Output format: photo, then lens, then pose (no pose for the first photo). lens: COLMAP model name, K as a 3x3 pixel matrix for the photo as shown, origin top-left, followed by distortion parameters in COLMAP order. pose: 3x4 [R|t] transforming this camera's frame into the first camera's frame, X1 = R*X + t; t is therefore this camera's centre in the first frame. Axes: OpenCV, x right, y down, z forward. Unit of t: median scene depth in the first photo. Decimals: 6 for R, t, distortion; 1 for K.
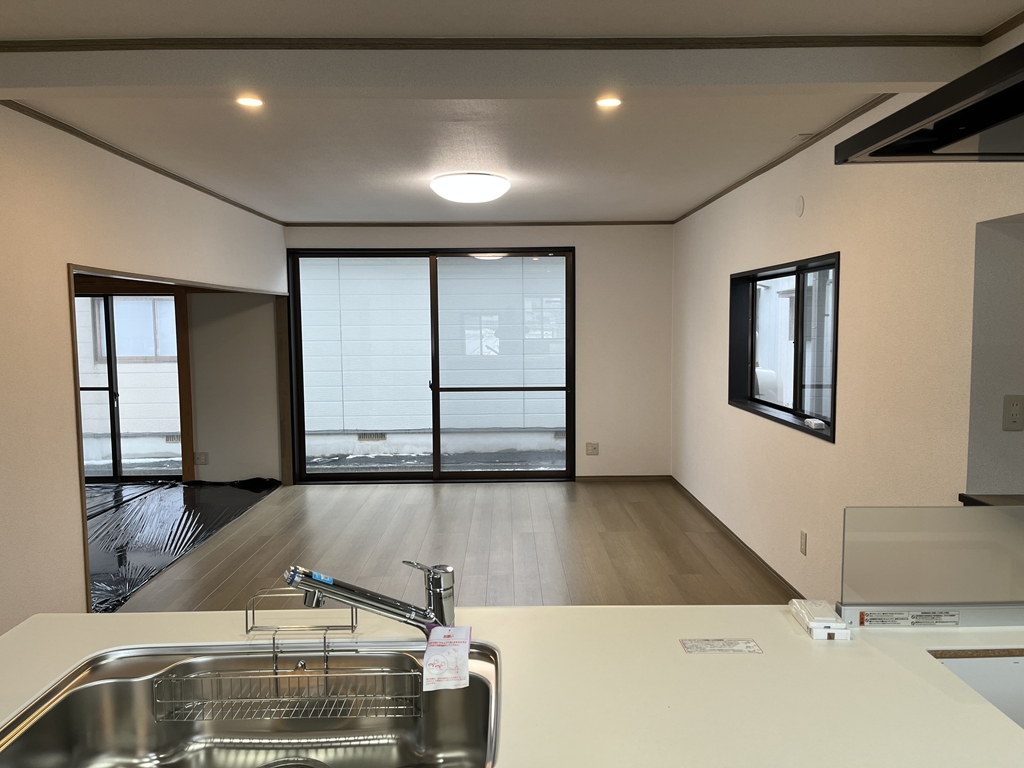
lens RADIAL K [[763.0, 0, 515.6], [0, 763.0, 383.0], [0, 0, 1]] dist [0.059370, -0.088776]
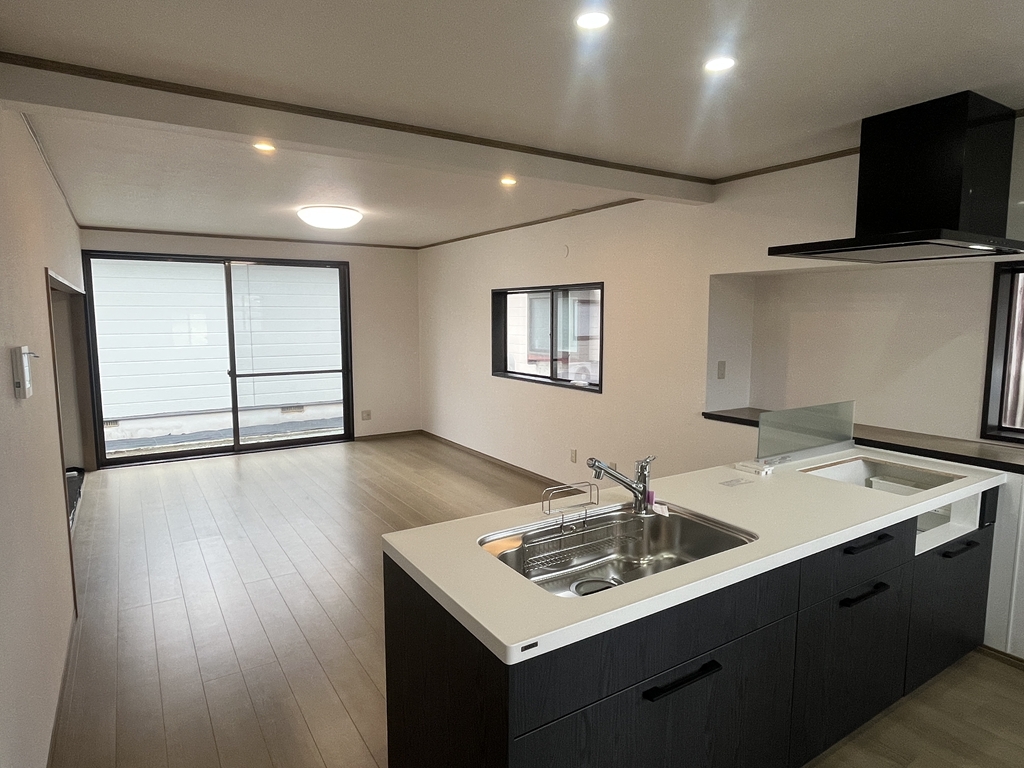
lens RADIAL K [[599.8, 0, 504.6], [0, 599.8, 380.0], [0, 0, 1]] dist [-0.009759, -0.000346]
pose [[0.850006, -0.048416, 0.524543, -0.240265], [0.034643, 0.998749, 0.036047, -0.003977], [-0.525632, -0.012469, 0.850621, -0.013018]]
